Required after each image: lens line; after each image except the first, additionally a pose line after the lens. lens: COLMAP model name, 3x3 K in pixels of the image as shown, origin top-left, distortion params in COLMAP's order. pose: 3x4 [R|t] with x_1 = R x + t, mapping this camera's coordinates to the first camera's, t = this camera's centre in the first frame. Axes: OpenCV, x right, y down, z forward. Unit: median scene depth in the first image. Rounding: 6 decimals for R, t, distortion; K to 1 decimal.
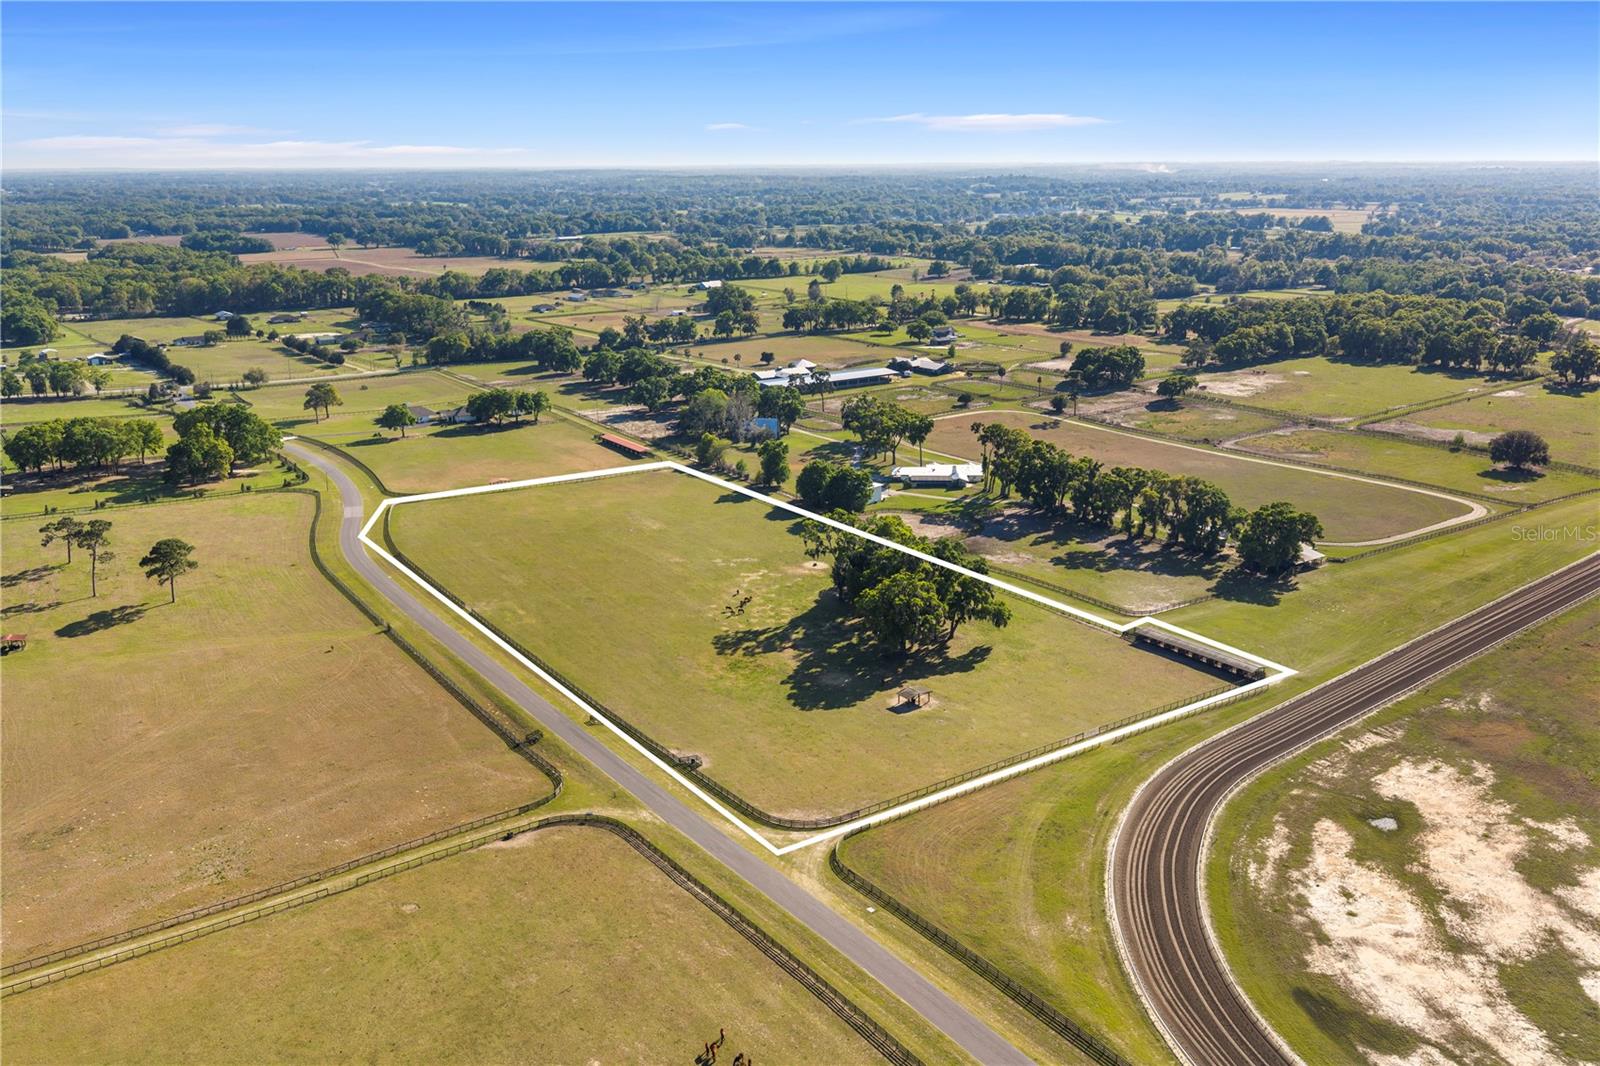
lens RADIAL K [[1327.2, 0, 800.0], [0, 1327.2, 533.0], [0, 0, 1]] dist [0.013330, -0.015127]
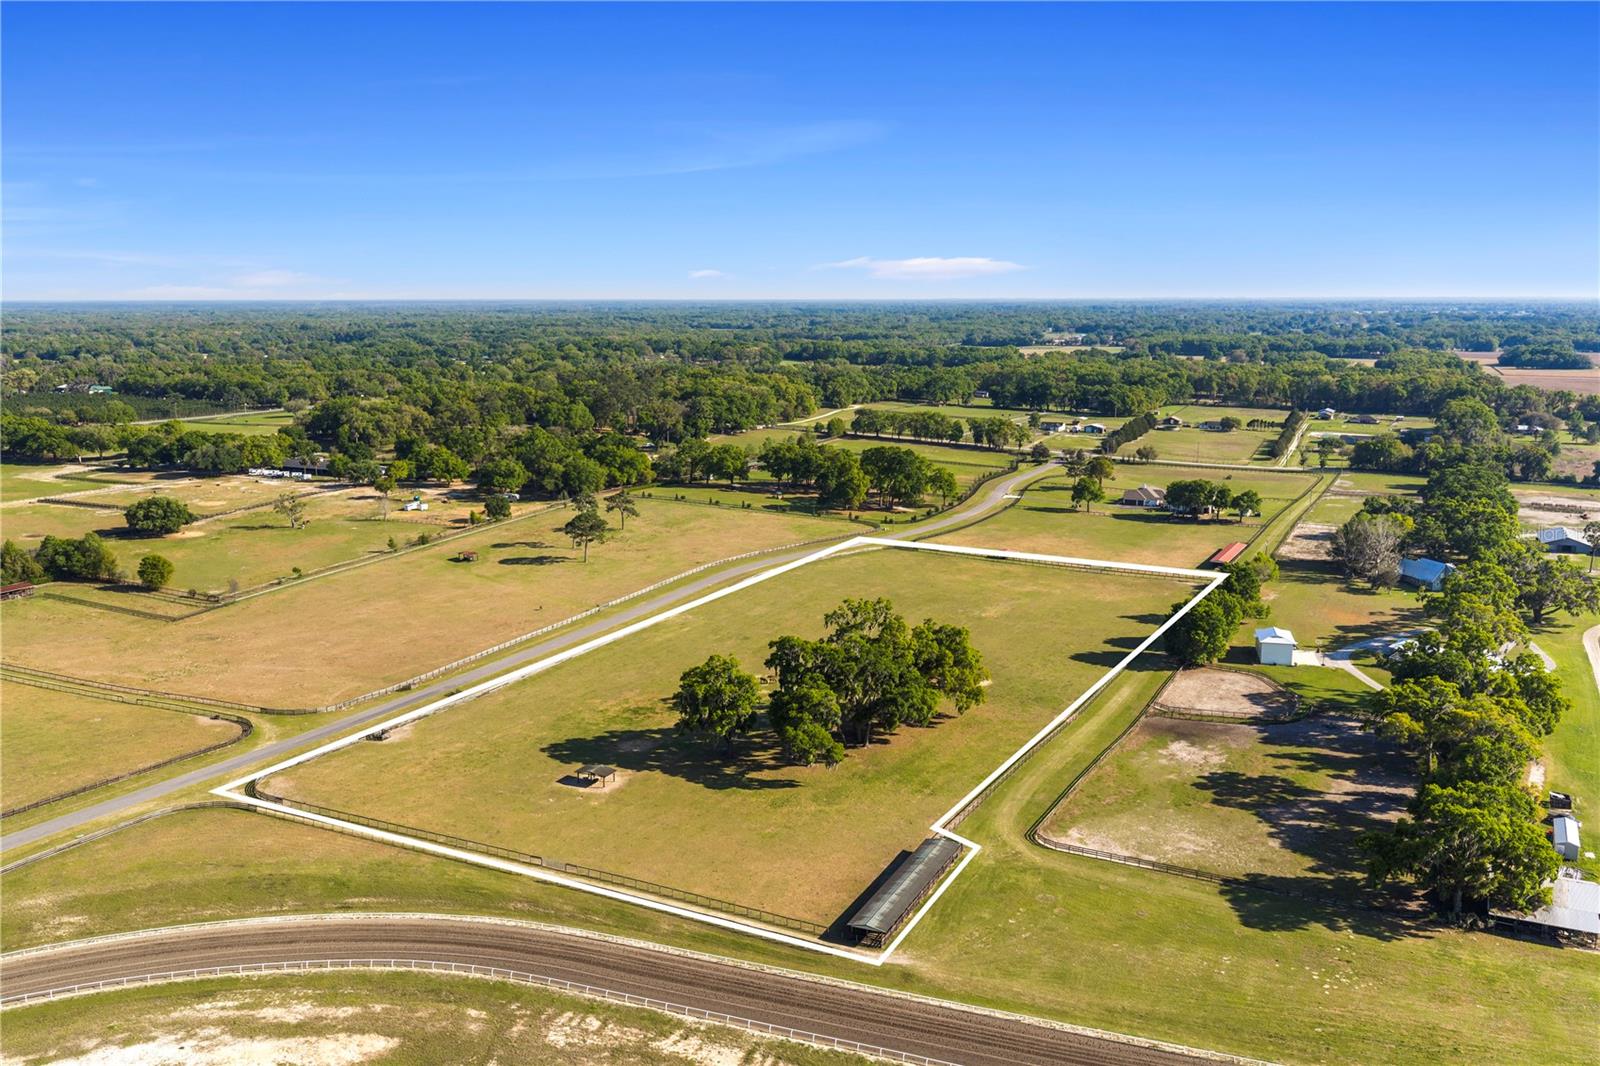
lens RADIAL K [[1327.2, 0, 800.0], [0, 1327.2, 533.0], [0, 0, 1]] dist [0.013330, -0.015127]
pose [[0.474985, 0.160641, -0.865207, 0.700635], [-0.239813, 0.969613, 0.048372, -0.083490], [0.846687, 0.184512, 0.499075, 0.522269]]
